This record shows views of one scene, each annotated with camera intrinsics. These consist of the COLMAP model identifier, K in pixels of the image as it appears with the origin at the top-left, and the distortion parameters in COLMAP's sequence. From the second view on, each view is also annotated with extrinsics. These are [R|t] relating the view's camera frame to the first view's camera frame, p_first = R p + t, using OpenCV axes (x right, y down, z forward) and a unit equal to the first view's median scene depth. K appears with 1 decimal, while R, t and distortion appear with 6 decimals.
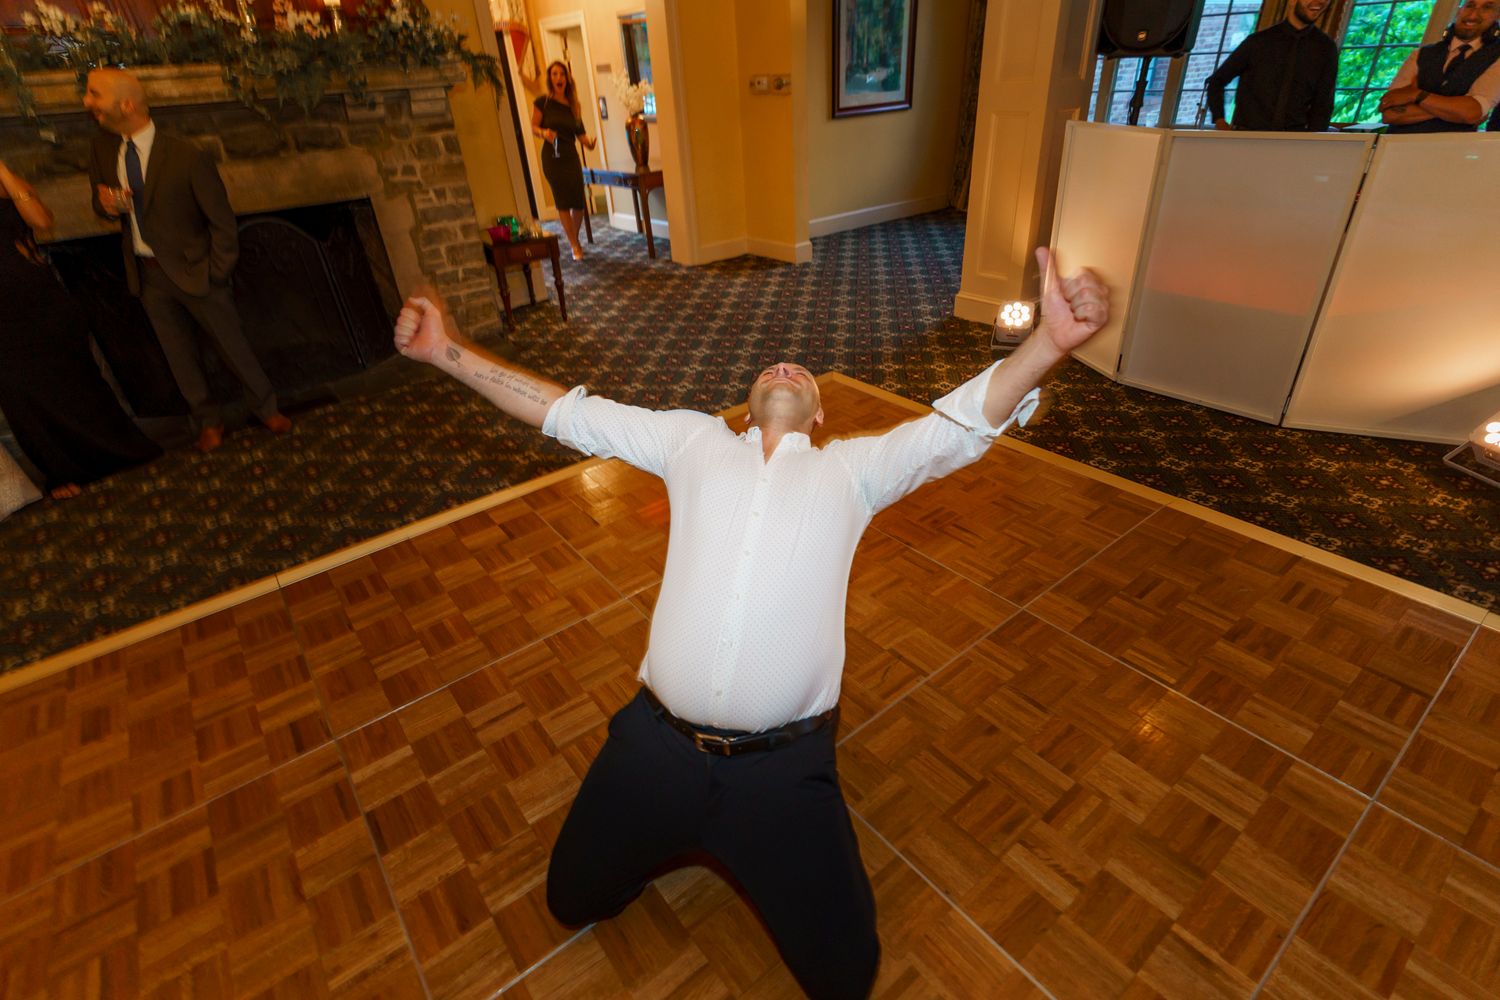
lens RADIAL K [[722.9, 0, 750.0], [0, 722.9, 500.0], [0, 0, 1]] dist [0.001262, -0.000609]
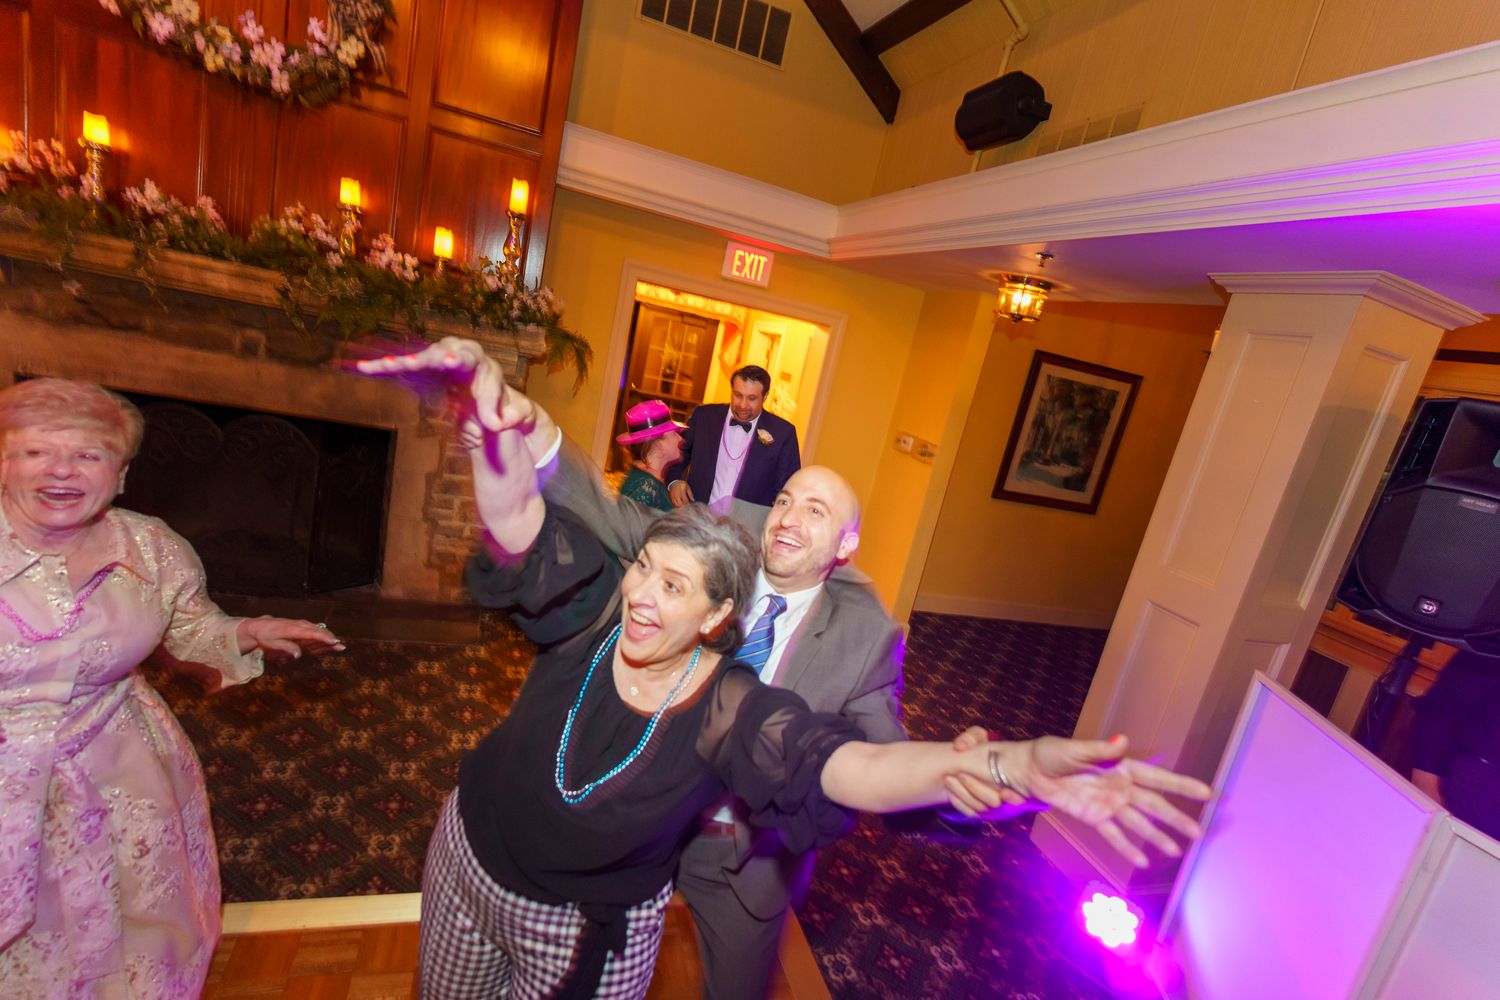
lens RADIAL K [[715.1, 0, 750.0], [0, 715.1, 500.0], [0, 0, 1]] dist [0.002852, -0.000380]
pose [[0.902560, 0.323032, -0.284669, 0.113178], [-0.401655, 0.869861, -0.286384, -0.193920], [0.155111, 0.372818, 0.914848, 0.207385]]
